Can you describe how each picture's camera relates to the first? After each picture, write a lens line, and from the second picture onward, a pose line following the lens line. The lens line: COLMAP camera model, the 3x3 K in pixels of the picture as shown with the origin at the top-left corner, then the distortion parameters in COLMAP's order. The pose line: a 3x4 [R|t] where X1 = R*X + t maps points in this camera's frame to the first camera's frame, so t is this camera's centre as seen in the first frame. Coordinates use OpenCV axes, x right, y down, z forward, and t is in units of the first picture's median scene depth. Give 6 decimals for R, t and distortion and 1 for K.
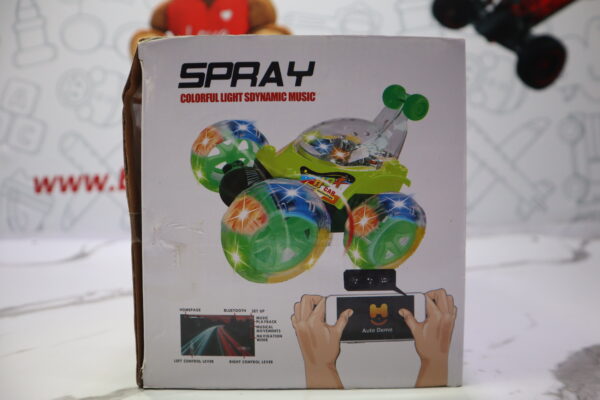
lens RADIAL K [[427.2, 0, 304.6], [0, 427.2, 198.4], [0, 0, 1]] dist [-0.116963, 0.081834]
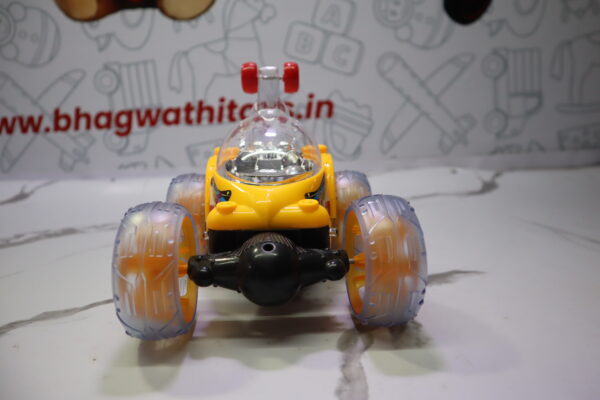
lens RADIAL K [[427.2, 0, 303.7], [0, 427.2, 198.4], [0, 0, 1]] dist [-0.116963, 0.081834]
pose [[0.998453, -0.022548, 0.050816, 0.109892], [0.012961, 0.983281, 0.181632, -0.033548], [-0.054062, -0.180693, 0.982053, -0.053803]]
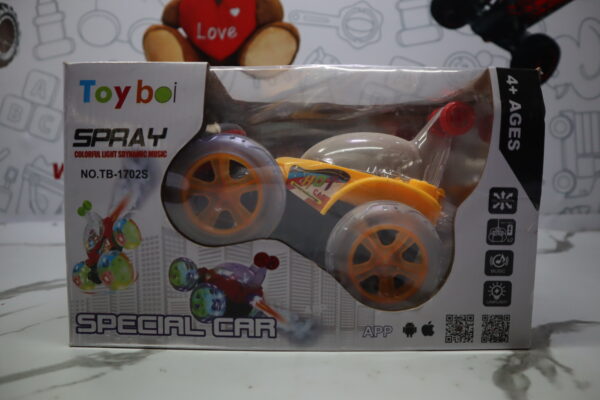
lens RADIAL K [[427.2, 0, 302.7], [0, 427.2, 196.0], [0, 0, 1]] dist [-0.116963, 0.081834]
pose [[0.999748, 0.016801, -0.014865, 0.006891], [-0.016350, 0.999417, 0.029975, -0.010274], [0.015360, -0.029724, 0.999440, -0.064483]]
